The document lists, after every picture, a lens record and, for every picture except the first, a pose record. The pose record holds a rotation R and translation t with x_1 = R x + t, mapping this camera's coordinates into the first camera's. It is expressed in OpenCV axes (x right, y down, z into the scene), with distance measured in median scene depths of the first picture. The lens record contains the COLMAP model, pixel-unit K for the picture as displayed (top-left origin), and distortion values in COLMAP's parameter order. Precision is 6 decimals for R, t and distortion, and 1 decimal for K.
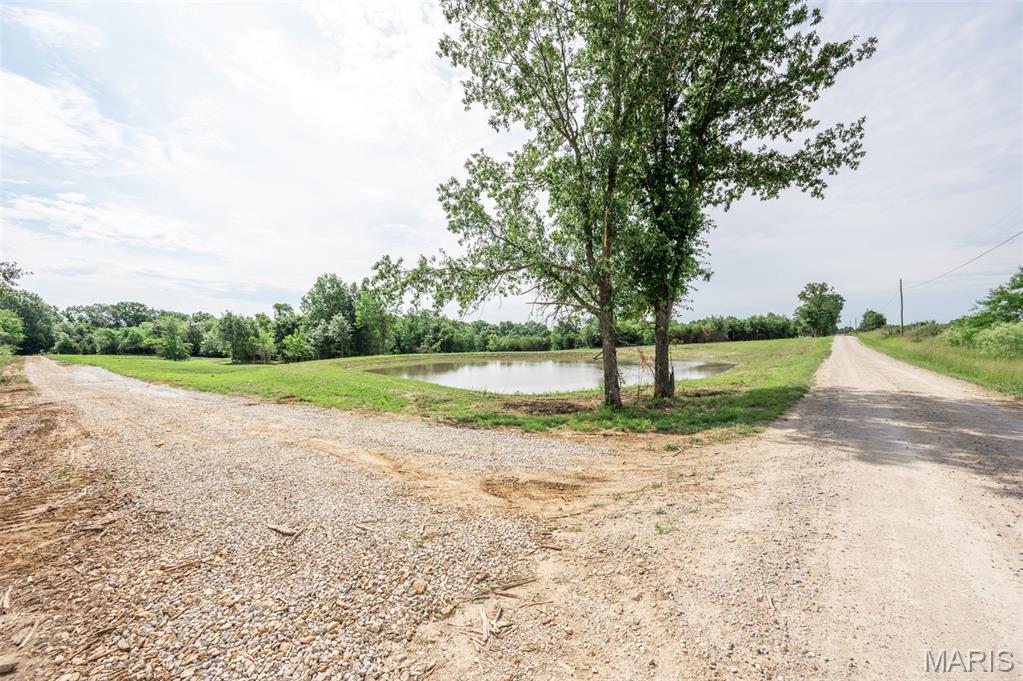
lens RADIAL K [[407.6, 0, 512.9], [0, 407.6, 341.1], [0, 0, 1]] dist [0.000926, 0.000087]
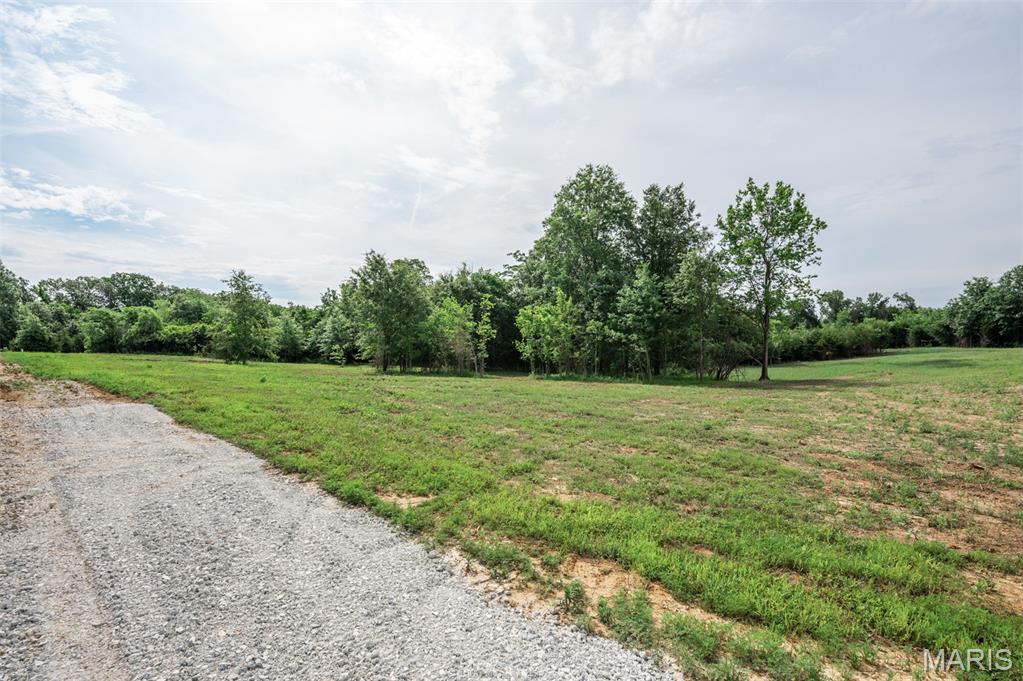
lens RADIAL K [[479.3, 0, 510.4], [0, 479.3, 341.3], [0, 0, 1]] dist [-0.005091, 0.000601]
pose [[0.998394, 0.004983, -0.056440, -0.339333], [-0.004933, 0.999987, 0.001033, 0.012025], [0.056444, -0.000753, 0.998405, 0.319791]]
